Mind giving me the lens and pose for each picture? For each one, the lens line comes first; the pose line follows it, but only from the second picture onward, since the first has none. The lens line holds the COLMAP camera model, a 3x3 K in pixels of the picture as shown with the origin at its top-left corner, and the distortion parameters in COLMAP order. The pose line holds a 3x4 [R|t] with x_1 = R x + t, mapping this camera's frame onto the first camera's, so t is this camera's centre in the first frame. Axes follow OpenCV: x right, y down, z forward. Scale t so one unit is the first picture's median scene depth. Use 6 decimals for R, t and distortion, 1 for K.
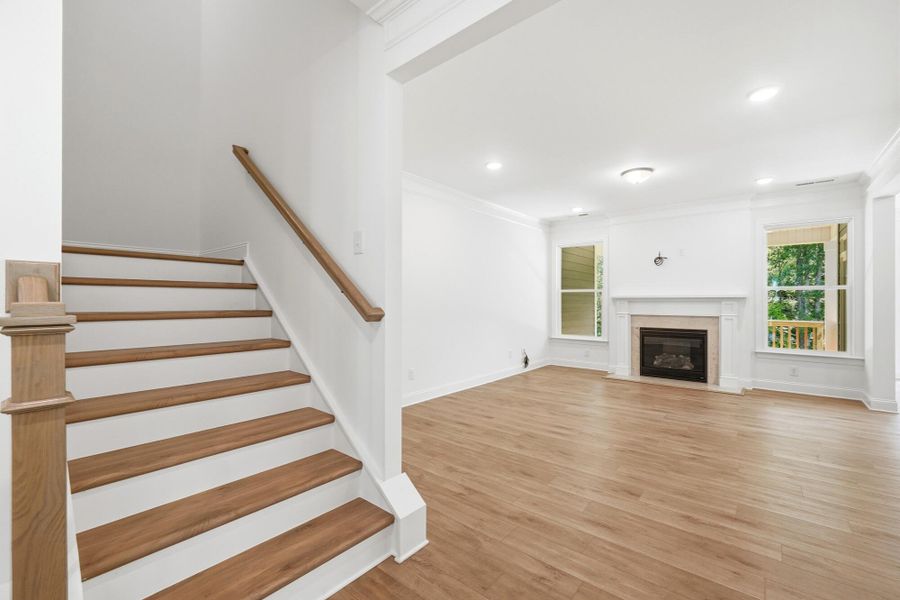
lens RADIAL K [[384.9, 0, 448.9], [0, 384.9, 303.2], [0, 0, 1]] dist [-0.002955, -0.000188]
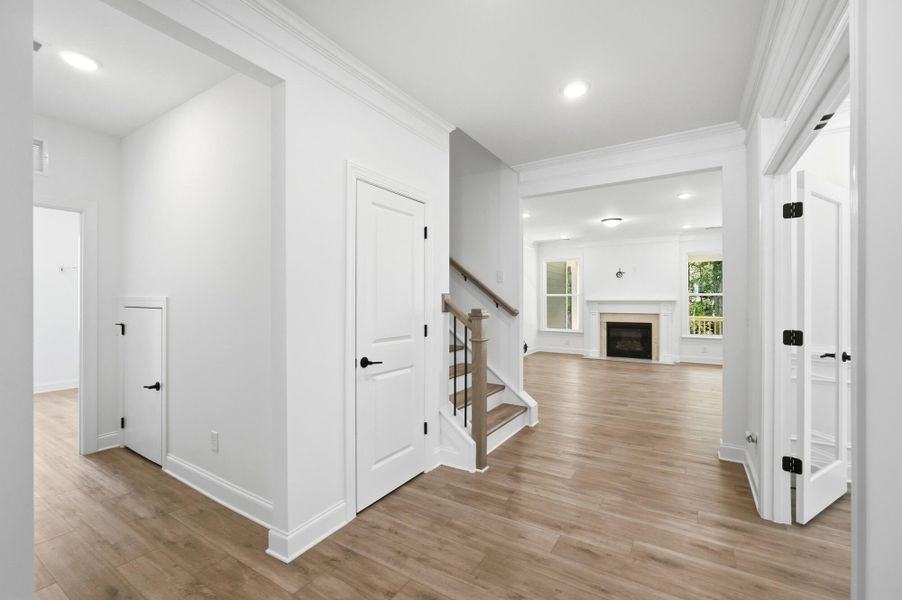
lens RADIAL K [[385.7, 0, 449.8], [0, 385.7, 303.2], [0, 0, 1]] dist [-0.002955, -0.000188]
pose [[0.991410, -0.001389, 0.130781, -0.270453], [0.001052, 0.999996, 0.002646, -0.009626], [-0.130784, -0.002485, 0.991408, -0.340727]]
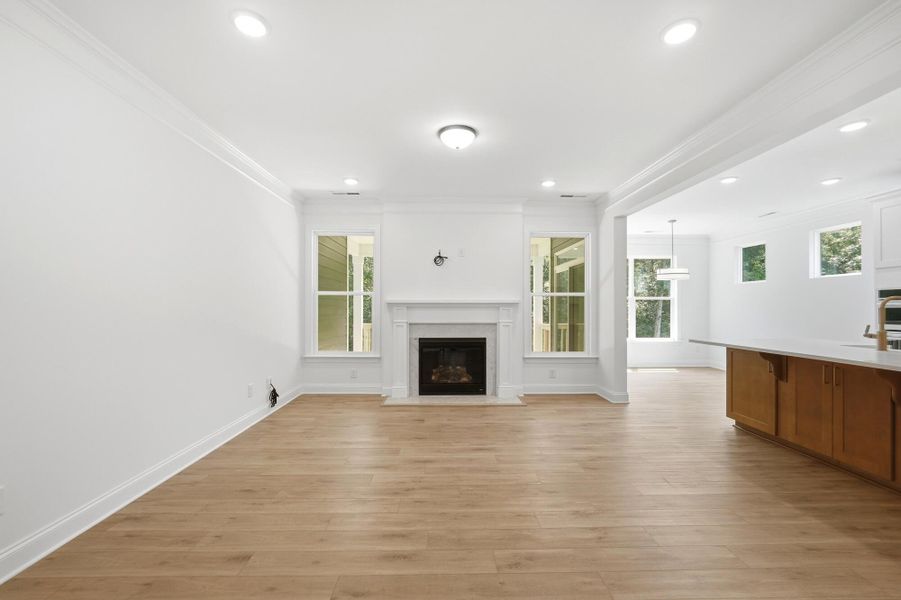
lens RADIAL K [[385.3, 0, 449.4], [0, 385.3, 303.2], [0, 0, 1]] dist [-0.002955, -0.000188]
pose [[0.755996, 0.005951, 0.654549, -0.006183], [0.002942, 0.999918, -0.012488, -0.002457], [-0.654570, 0.011367, 0.755916, 0.343870]]
